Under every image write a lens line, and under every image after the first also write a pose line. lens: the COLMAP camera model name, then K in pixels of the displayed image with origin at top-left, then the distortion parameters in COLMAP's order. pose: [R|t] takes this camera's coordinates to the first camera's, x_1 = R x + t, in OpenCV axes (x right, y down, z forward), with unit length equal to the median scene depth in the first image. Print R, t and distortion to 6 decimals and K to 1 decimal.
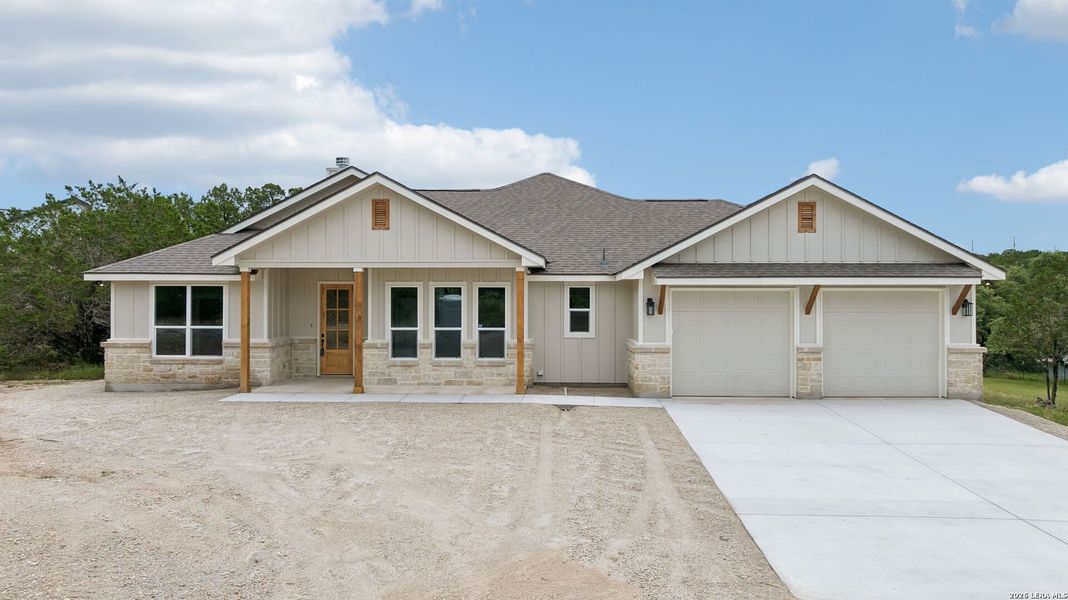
lens RADIAL K [[765.6, 0, 534.0], [0, 765.6, 290.5], [0, 0, 1]] dist [-0.028775, -0.005537]
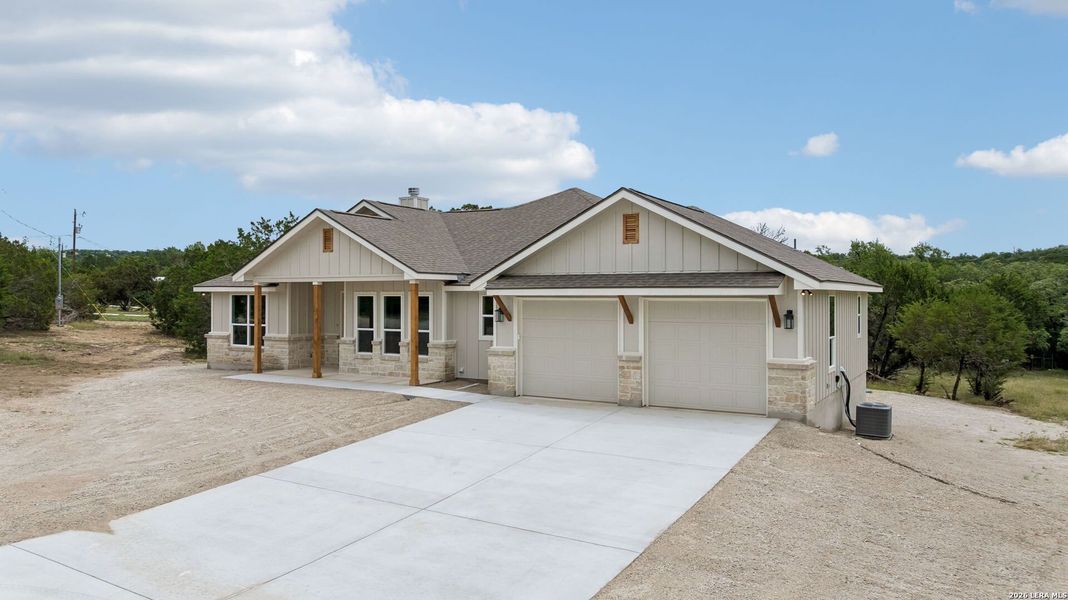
lens RADIAL K [[765.6, 0, 534.5], [0, 765.6, 298.0], [0, 0, 1]] dist [-0.028775, -0.005537]
pose [[0.875151, 0.002115, -0.483846, 0.686868], [0.001771, 0.999970, 0.007574, -0.010394], [0.483847, -0.007485, 0.875120, 0.036353]]
